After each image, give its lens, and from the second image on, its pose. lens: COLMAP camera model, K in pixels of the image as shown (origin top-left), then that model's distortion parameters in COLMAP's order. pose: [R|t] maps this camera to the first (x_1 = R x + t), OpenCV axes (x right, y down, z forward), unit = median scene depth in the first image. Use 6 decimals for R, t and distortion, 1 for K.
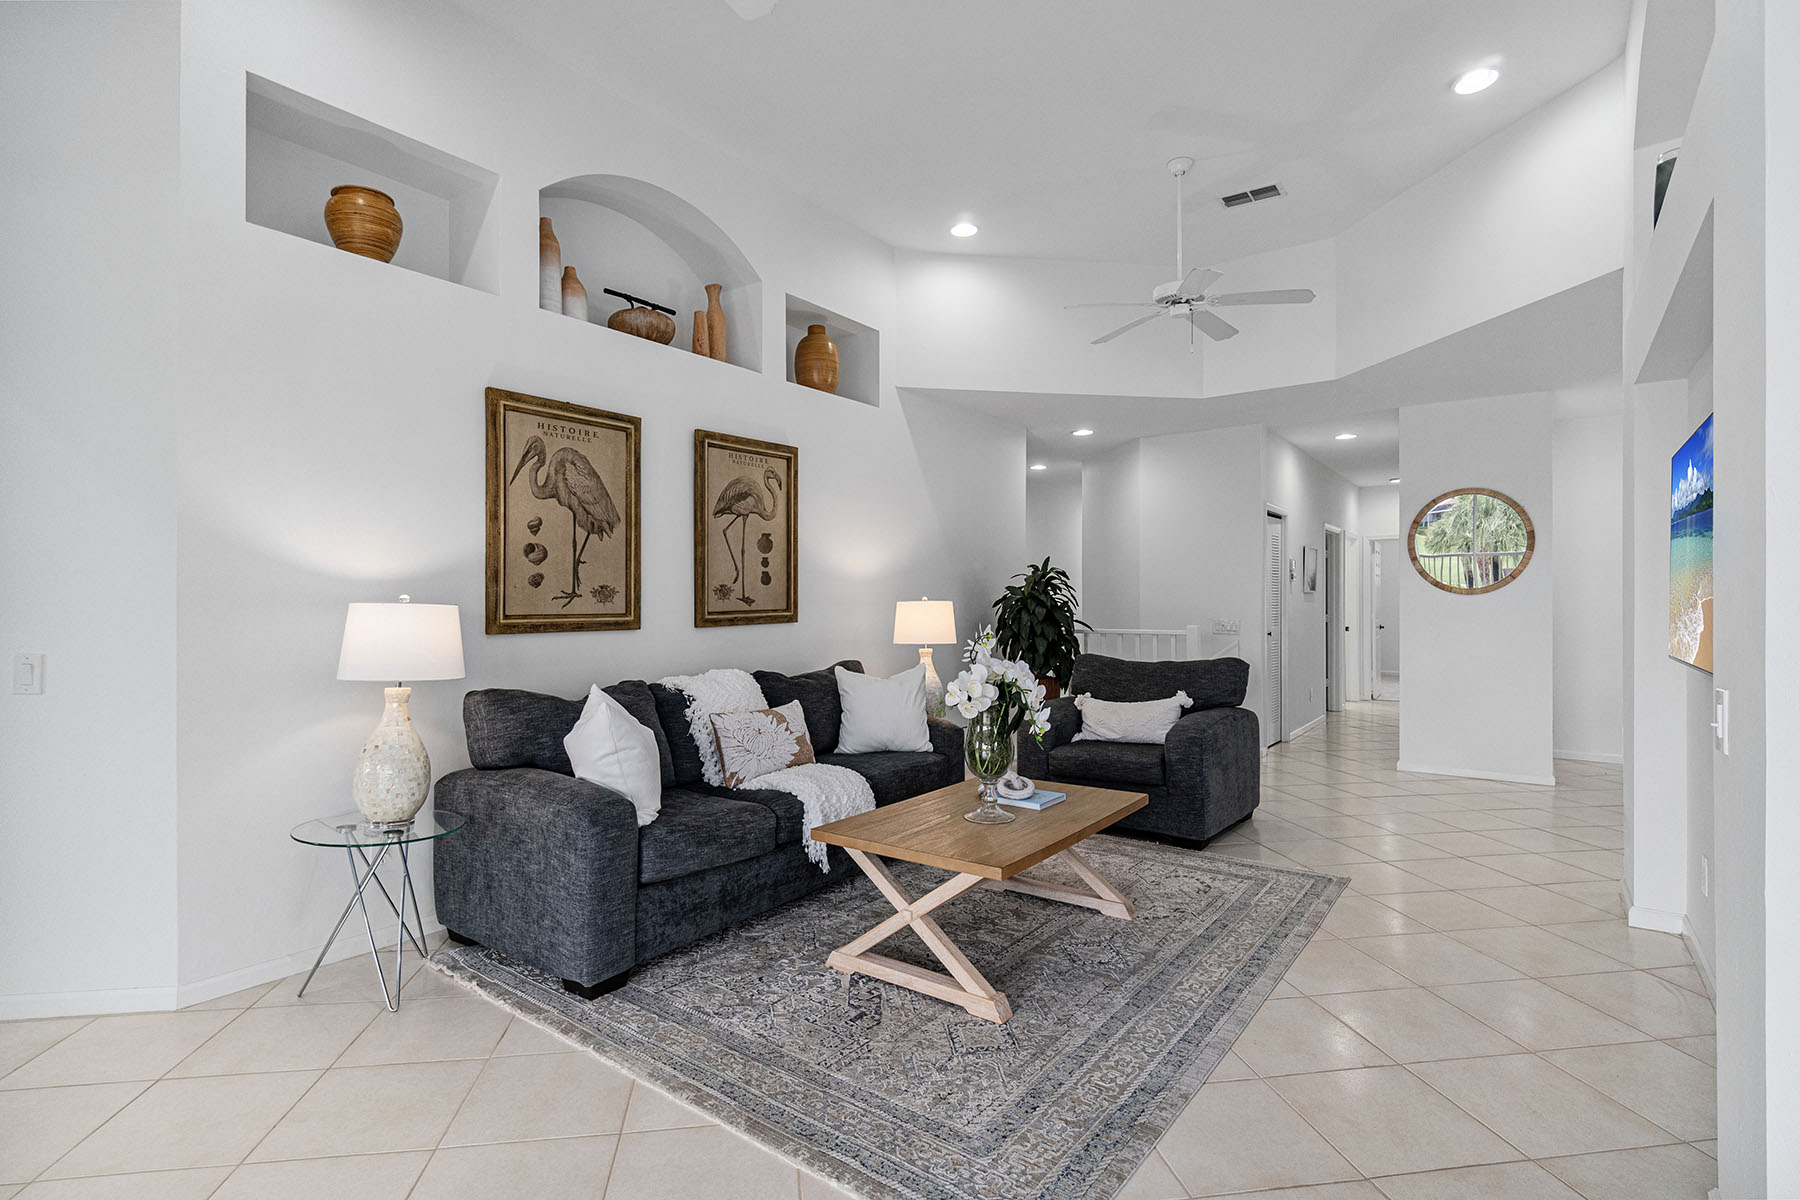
lens RADIAL K [[857.9, 0, 905.6], [0, 857.9, 599.3], [0, 0, 1]] dist [-0.002752, -0.000492]
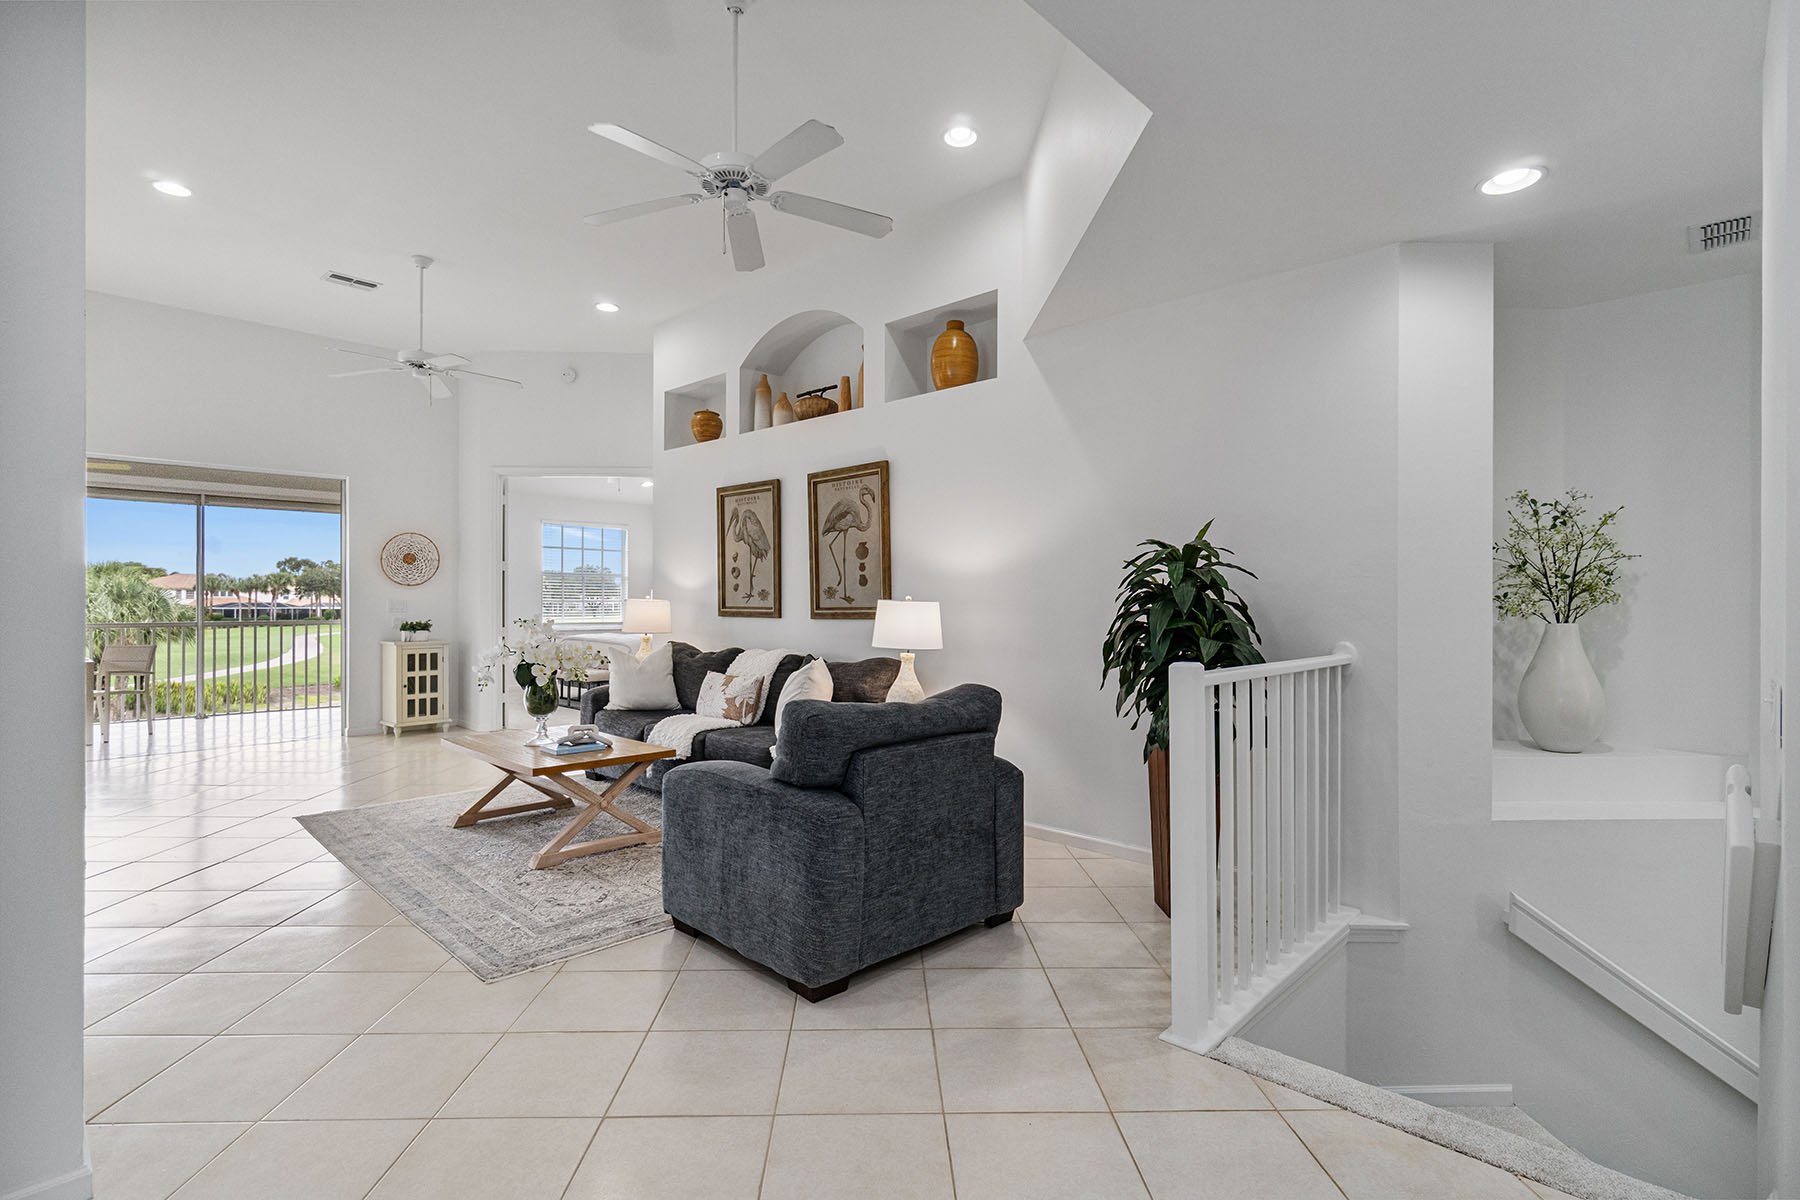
lens RADIAL K [[857.9, 0, 905.6], [0, 857.9, 599.3], [0, 0, 1]] dist [-0.002752, -0.000492]
pose [[-0.124205, 0.002338, -0.992254, 1.065434], [-0.000017, 0.999997, 0.002358, -0.001582], [0.992257, 0.000310, -0.124205, 1.285531]]
